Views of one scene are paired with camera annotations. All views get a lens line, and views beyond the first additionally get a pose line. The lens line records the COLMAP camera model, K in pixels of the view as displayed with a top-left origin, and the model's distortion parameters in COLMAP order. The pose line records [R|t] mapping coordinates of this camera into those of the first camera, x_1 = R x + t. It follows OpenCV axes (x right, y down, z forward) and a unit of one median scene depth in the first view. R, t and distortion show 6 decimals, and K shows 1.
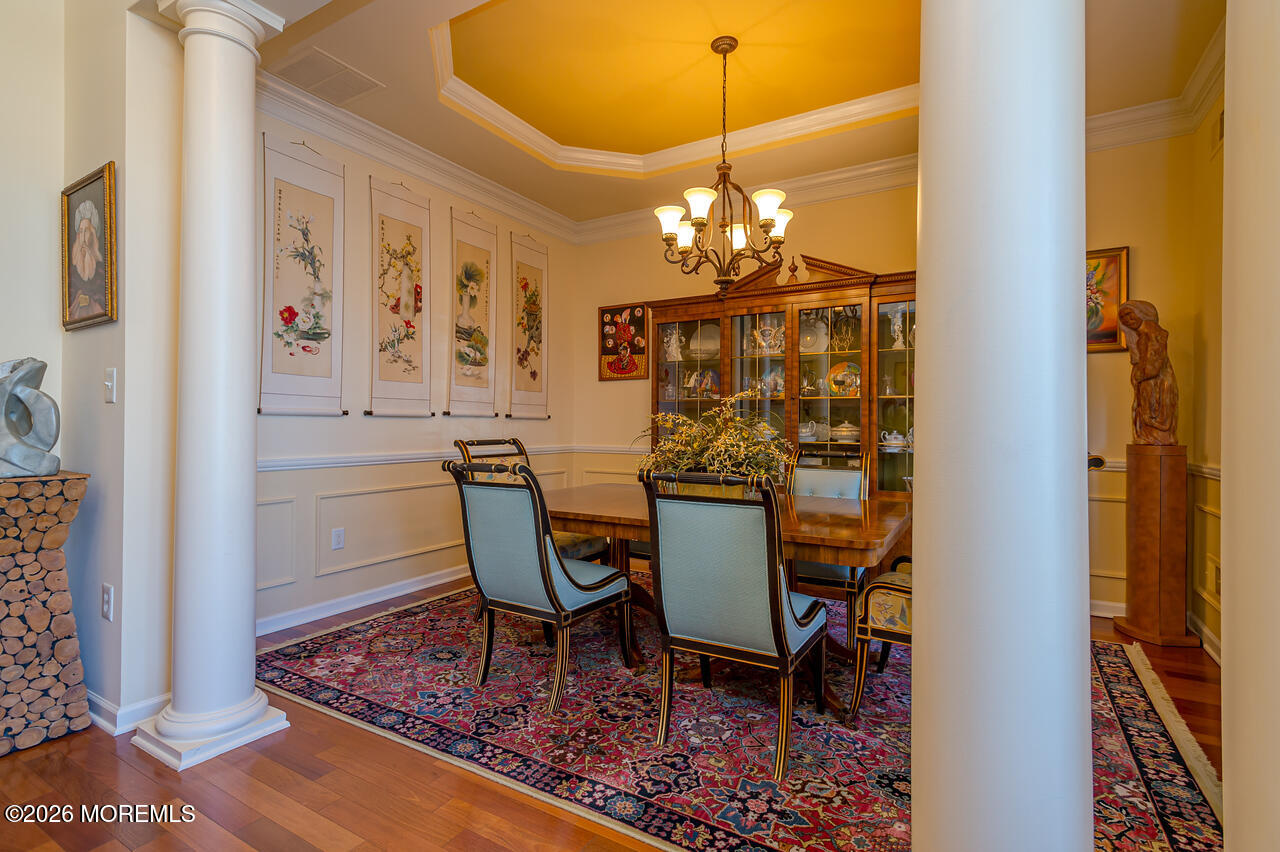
lens RADIAL K [[593.9, 0, 641.7], [0, 593.9, 424.4], [0, 0, 1]] dist [0.011669, -0.003496]
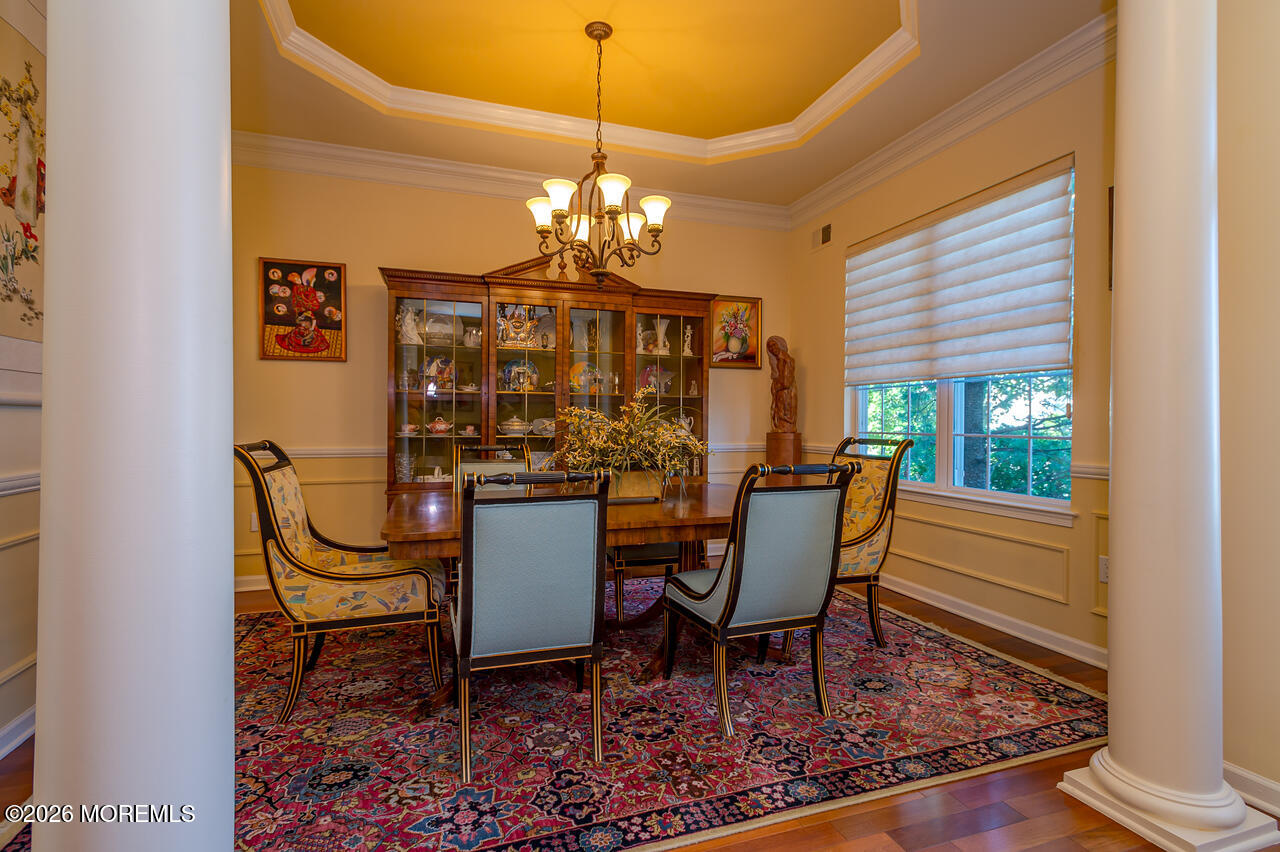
lens RADIAL K [[593.9, 0, 632.2], [0, 593.9, 427.5], [0, 0, 1]] dist [0.011669, -0.003496]
pose [[0.658918, -0.011679, 0.752124, -0.612411], [-0.000716, 0.999869, 0.016154, -0.003708], [-0.752214, -0.011183, 0.658824, 0.337607]]
